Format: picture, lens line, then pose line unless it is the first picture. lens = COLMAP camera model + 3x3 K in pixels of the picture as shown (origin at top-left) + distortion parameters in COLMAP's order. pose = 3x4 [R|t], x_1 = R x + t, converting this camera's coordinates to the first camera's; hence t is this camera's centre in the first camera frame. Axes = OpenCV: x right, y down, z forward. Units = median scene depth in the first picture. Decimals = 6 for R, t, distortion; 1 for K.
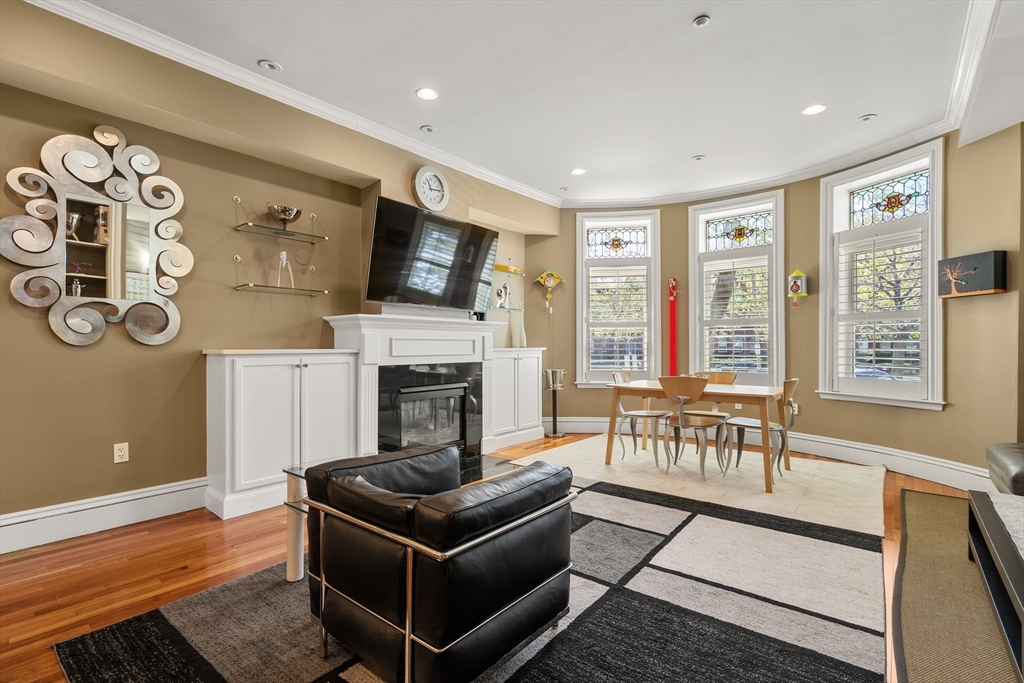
lens RADIAL K [[471.3, 0, 512.0], [0, 471.3, 341.5], [0, 0, 1]] dist [0.000799, 0.000093]
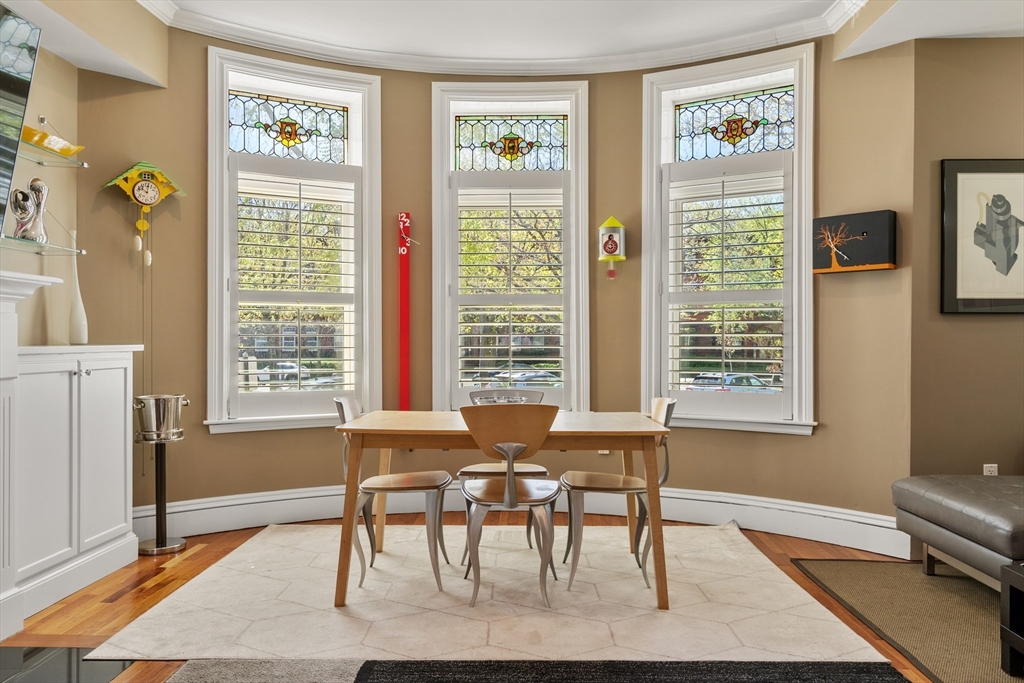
lens RADIAL K [[761.5, 0, 512.0], [0, 761.5, 341.5], [0, 0, 1]] dist [0.001313, 0.006203]
pose [[0.788370, 0.001772, 0.615199, -0.102076], [-0.007322, 0.999952, 0.006502, 0.003555], [-0.615158, -0.009631, 0.788345, 0.301623]]
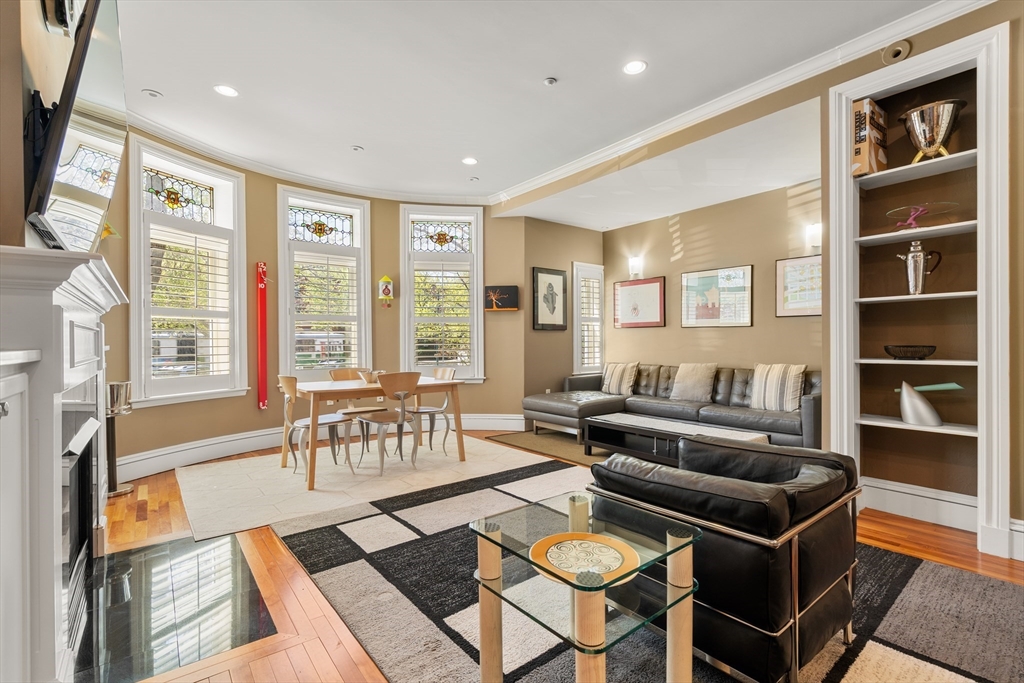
lens RADIAL K [[471.1, 0, 512.0], [0, 471.1, 341.5], [0, 0, 1]] dist [0.000009, 0.000186]
pose [[0.216470, -0.001612, 0.976288, -0.455914], [-0.005478, 0.999981, 0.002866, 0.003692], [-0.976274, -0.005968, 0.216457, 0.447276]]
